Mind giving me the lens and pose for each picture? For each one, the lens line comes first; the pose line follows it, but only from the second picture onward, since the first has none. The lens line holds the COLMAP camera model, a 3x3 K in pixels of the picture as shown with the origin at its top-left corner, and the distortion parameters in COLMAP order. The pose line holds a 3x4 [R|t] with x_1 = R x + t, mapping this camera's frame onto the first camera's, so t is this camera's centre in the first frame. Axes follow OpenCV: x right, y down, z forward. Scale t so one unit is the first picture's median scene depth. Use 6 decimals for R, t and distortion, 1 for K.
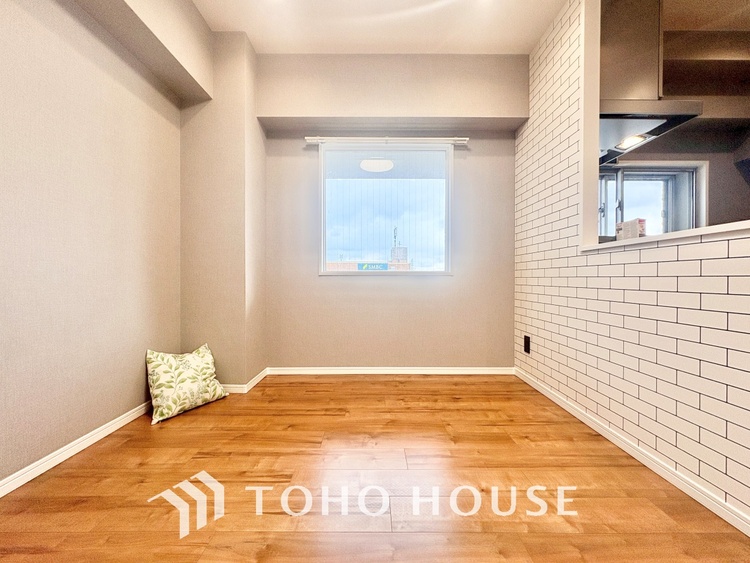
lens RADIAL K [[298.9, 0, 375.1], [0, 298.9, 279.8], [0, 0, 1]] dist [-0.000756, 0.000739]
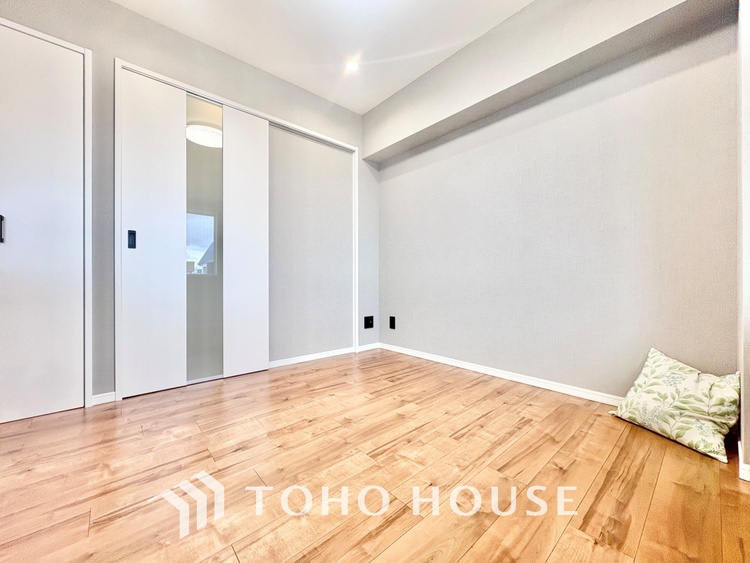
lens RADIAL K [[298.9, 0, 375.6], [0, 298.9, 281.0], [0, 0, 1]] dist [-0.000756, 0.000739]
pose [[-0.754119, -0.000767, -0.656737, 0.446193], [-0.000915, 1.000000, -0.000117, 0.025546], [0.656737, 0.000513, -0.754120, 1.034611]]
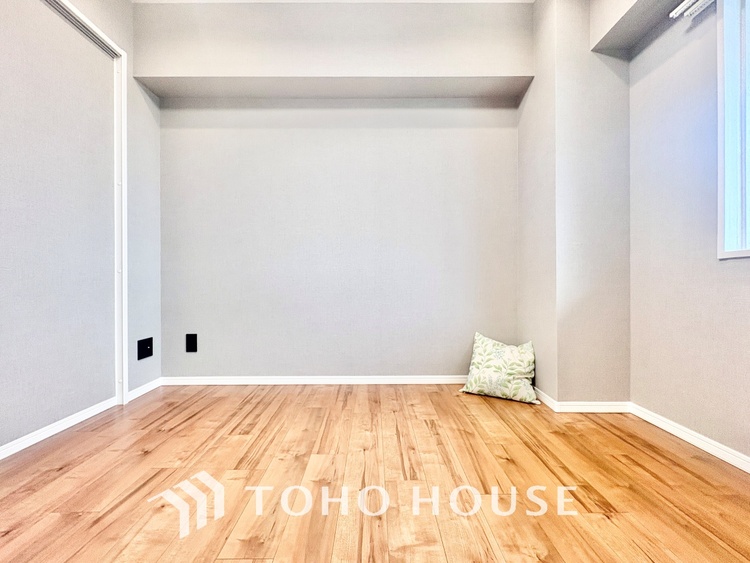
lens RADIAL K [[298.9, 0, 375.0], [0, 298.9, 281.3], [0, 0, 1]] dist [-0.000756, 0.000739]
pose [[-0.004179, 0.000041, -0.999991, 0.400019], [0.001616, 0.999999, 0.000034, 0.026666], [0.999990, -0.001616, -0.004179, 0.546230]]
